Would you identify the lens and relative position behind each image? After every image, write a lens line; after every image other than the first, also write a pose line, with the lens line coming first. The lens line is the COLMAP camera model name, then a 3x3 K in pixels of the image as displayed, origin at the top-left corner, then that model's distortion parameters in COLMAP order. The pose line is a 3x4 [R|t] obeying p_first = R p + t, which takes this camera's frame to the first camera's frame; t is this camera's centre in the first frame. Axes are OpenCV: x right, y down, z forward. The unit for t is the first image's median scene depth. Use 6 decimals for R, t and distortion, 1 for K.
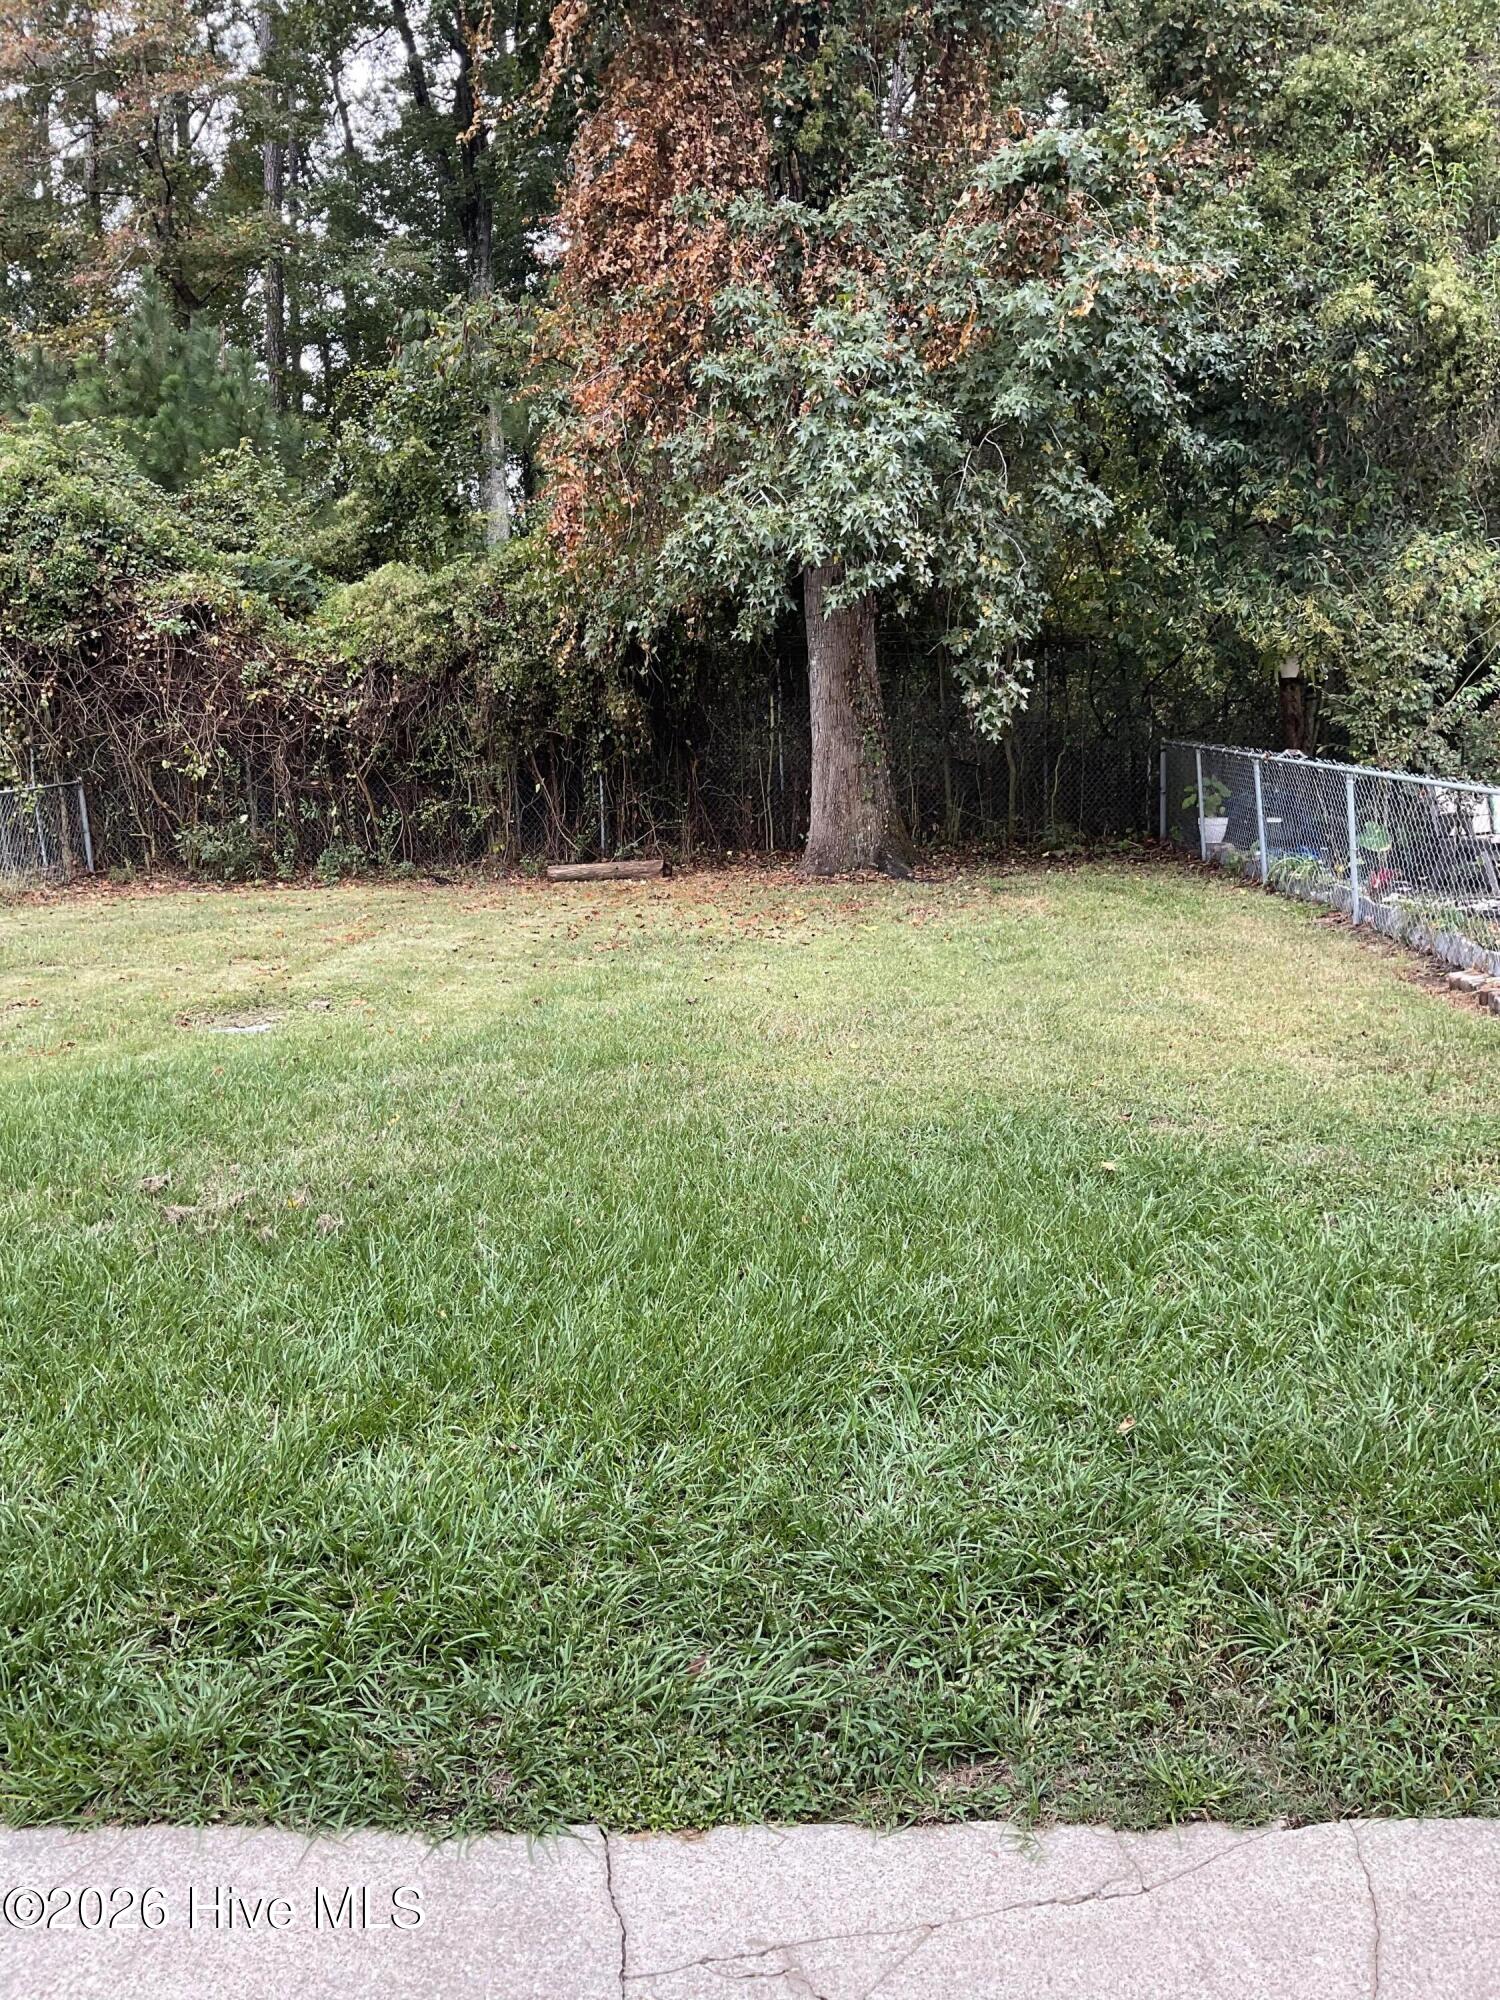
lens RADIAL K [[1673.0, 0, 756.6], [0, 1673.0, 1003.6], [0, 0, 1]] dist [0.082661, -0.128116]
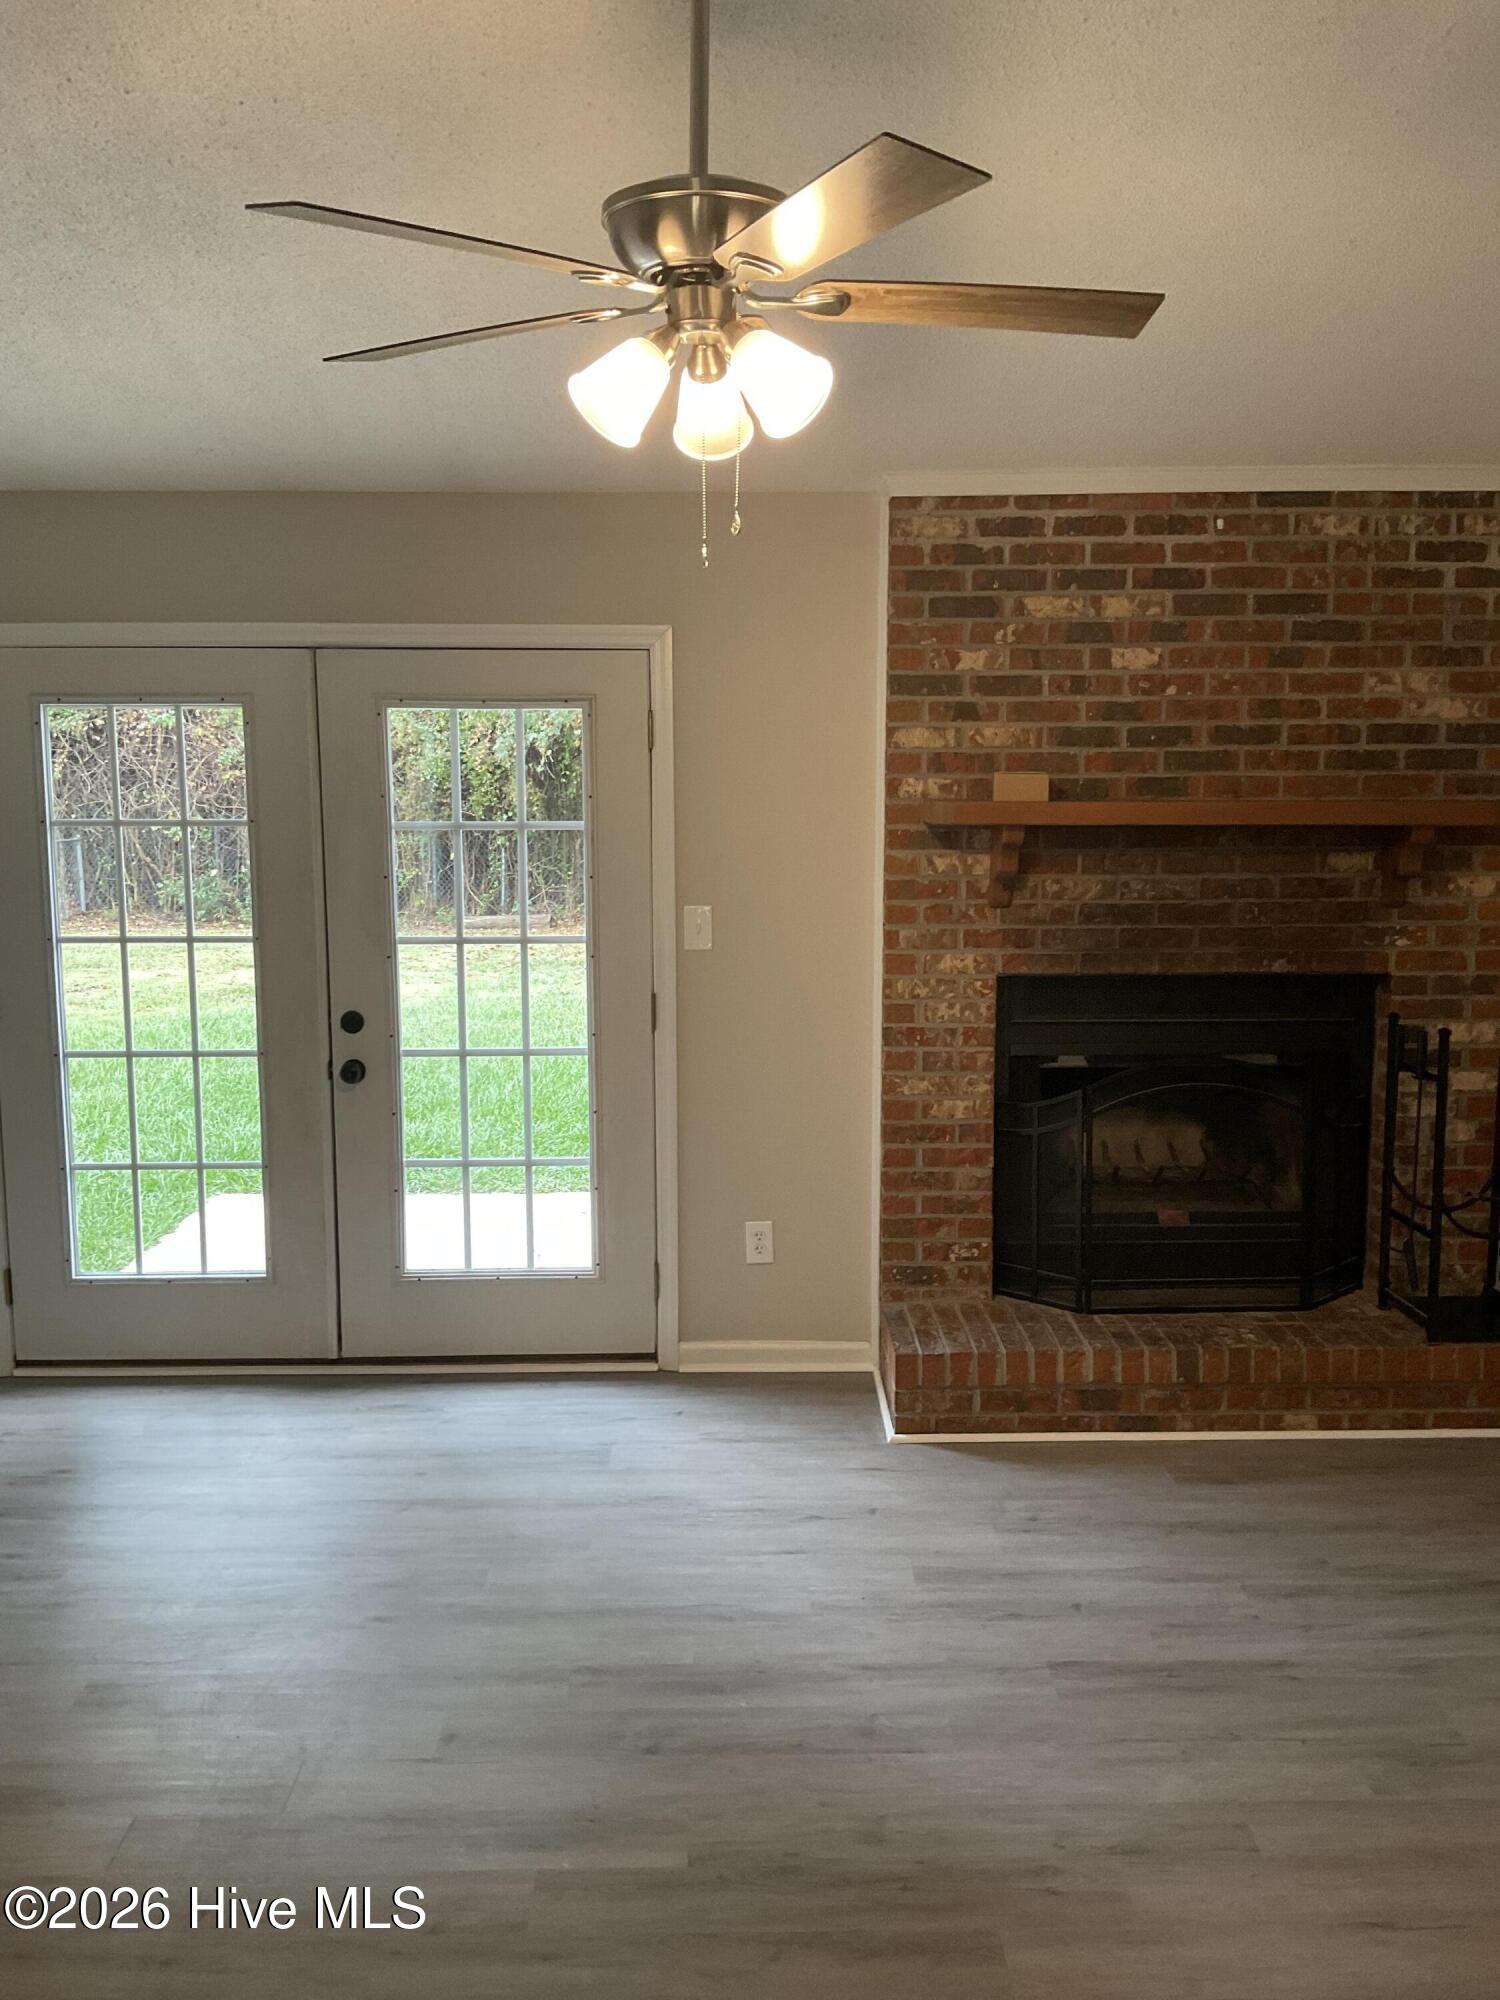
lens RADIAL K [[1673.0, 0, 743.1], [0, 1673.0, 993.0], [0, 0, 1]] dist [0.082661, -0.128116]
pose [[0.997876, 0.030997, 0.057290, 0.018519], [-0.027577, 0.997845, -0.059544, 0.043286], [-0.059012, 0.057838, 0.996580, -0.265140]]
